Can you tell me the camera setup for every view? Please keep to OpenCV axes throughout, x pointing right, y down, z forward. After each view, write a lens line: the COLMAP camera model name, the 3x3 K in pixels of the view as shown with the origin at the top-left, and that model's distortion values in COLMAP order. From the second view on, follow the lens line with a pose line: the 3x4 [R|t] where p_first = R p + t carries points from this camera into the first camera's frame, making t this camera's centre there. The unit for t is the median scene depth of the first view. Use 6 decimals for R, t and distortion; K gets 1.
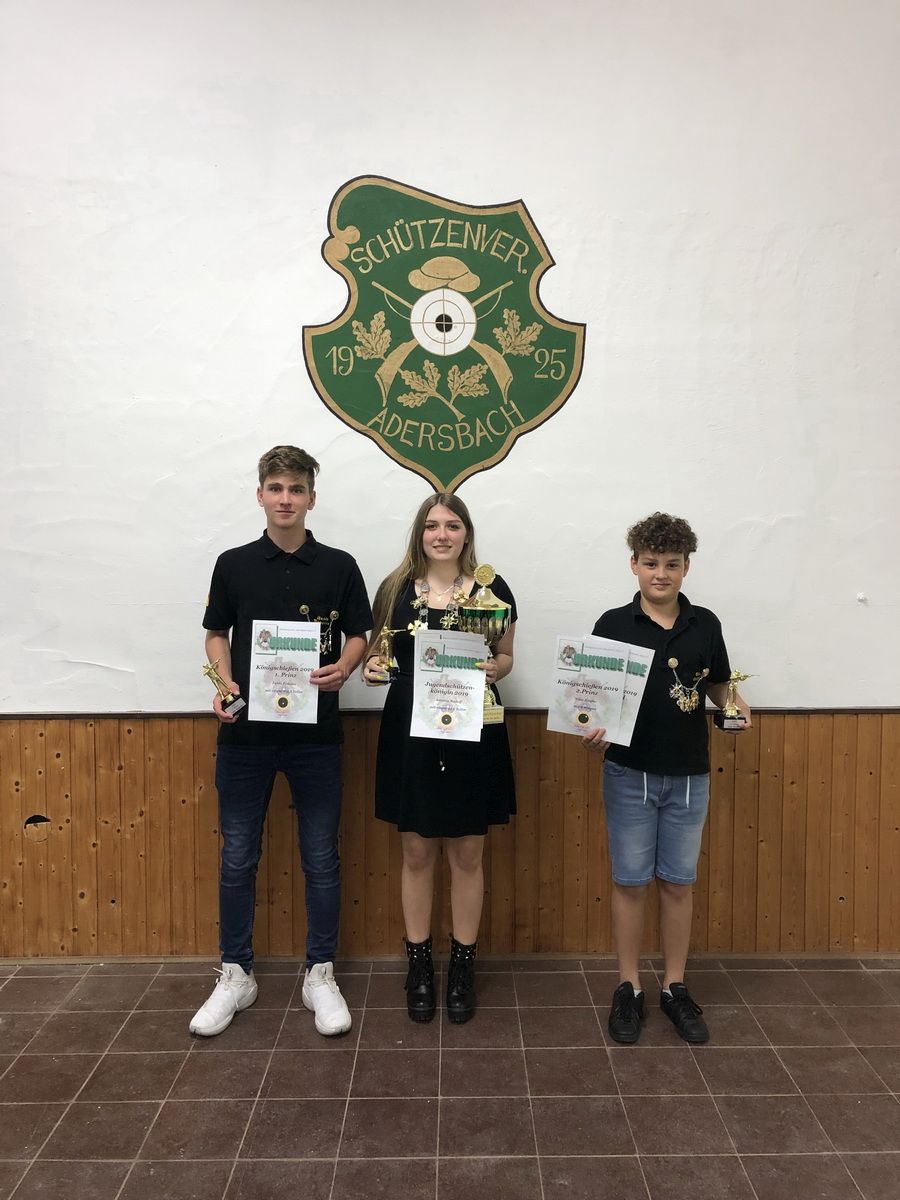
lens RADIAL K [[1004.9, 0, 457.0], [0, 1004.9, 609.7], [0, 0, 1]] dist [0.027229, -0.037098]
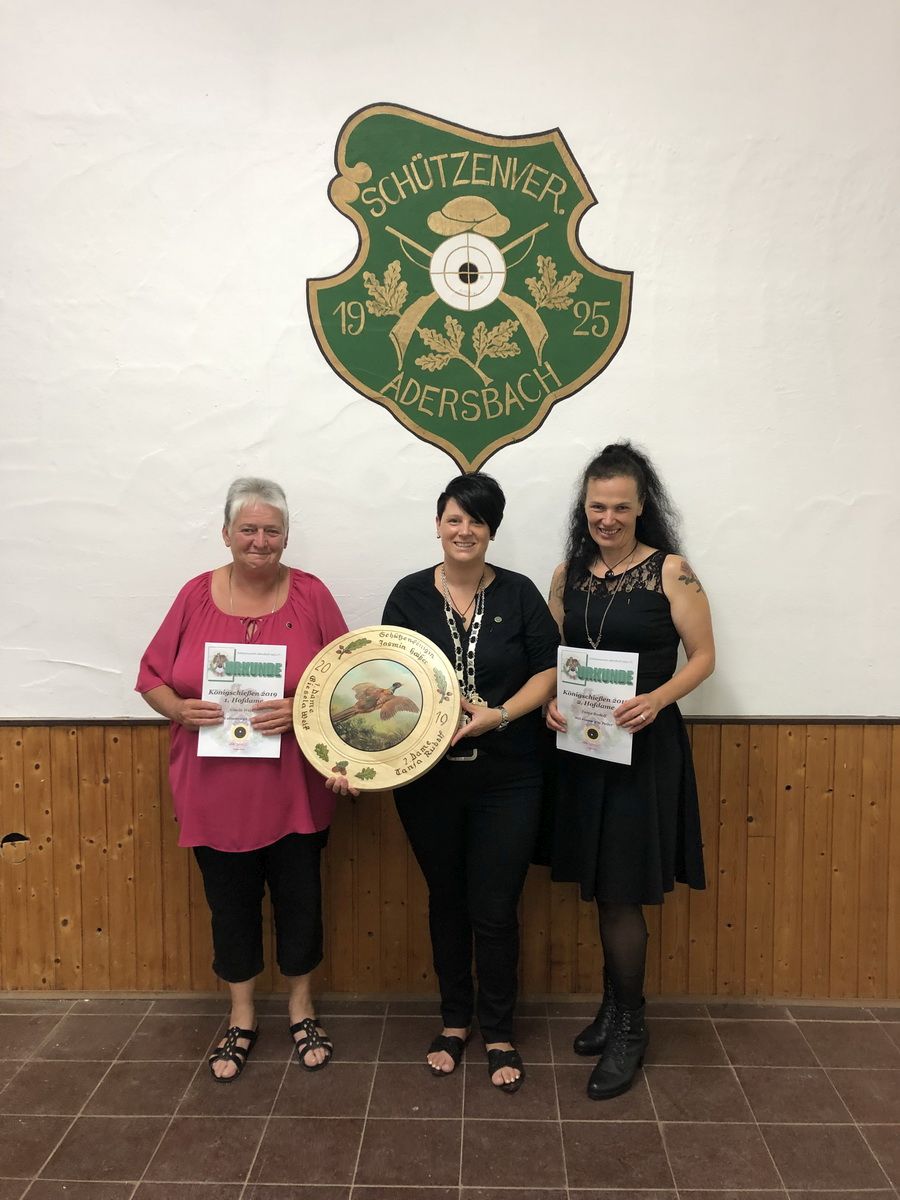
lens RADIAL K [[1004.9, 0, 452.6], [0, 1004.9, 600.2], [0, 0, 1]] dist [0.027229, -0.037098]
pose [[0.999141, -0.000755, -0.041431, 0.009168], [0.001300, 0.999913, 0.013140, -0.014231], [0.041418, -0.013182, 0.999055, 0.128061]]
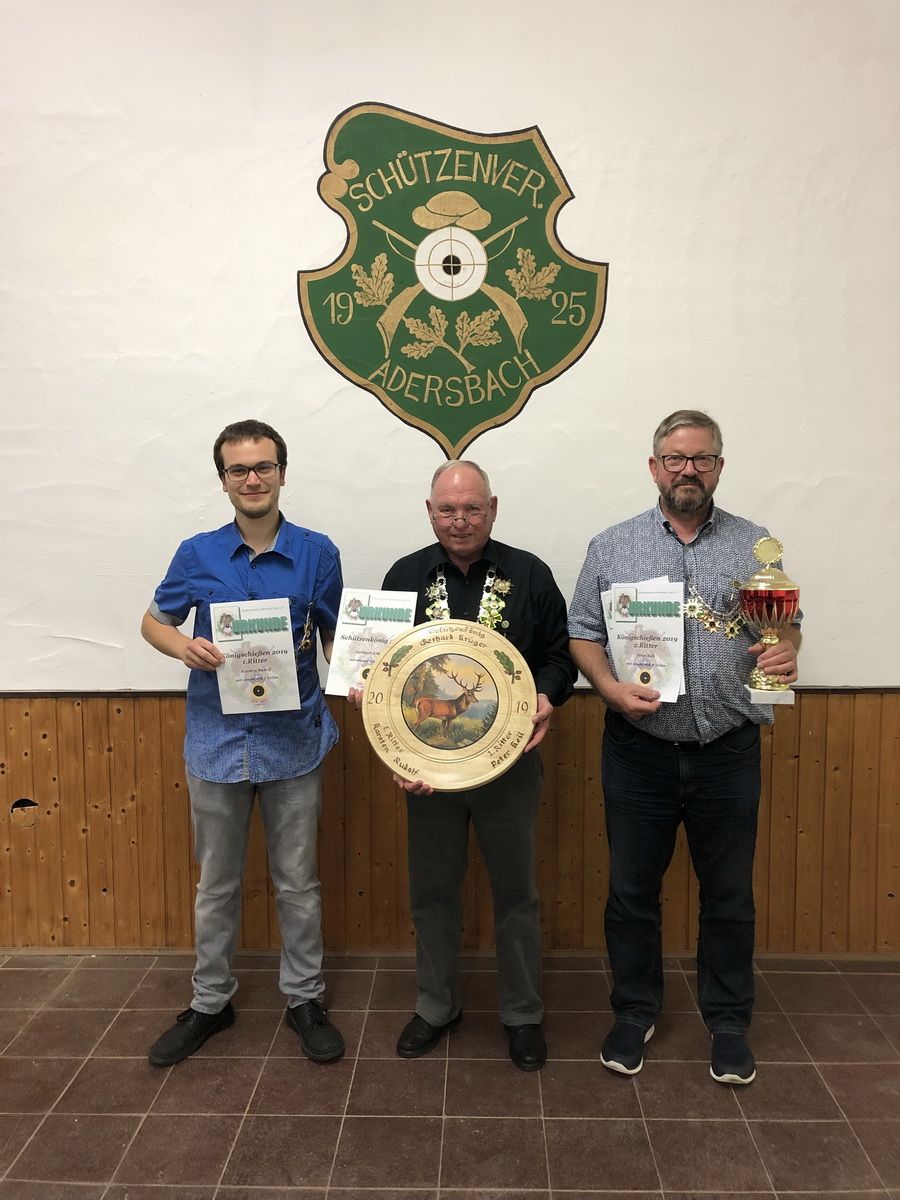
lens RADIAL K [[1004.9, 0, 445.5], [0, 1004.9, 602.4], [0, 0, 1]] dist [0.027229, -0.037098]
pose [[0.999101, -0.003027, -0.042277, 0.019150], [0.004220, 0.999595, 0.028142, -0.005339], [0.042175, -0.028295, 0.998710, 0.080713]]
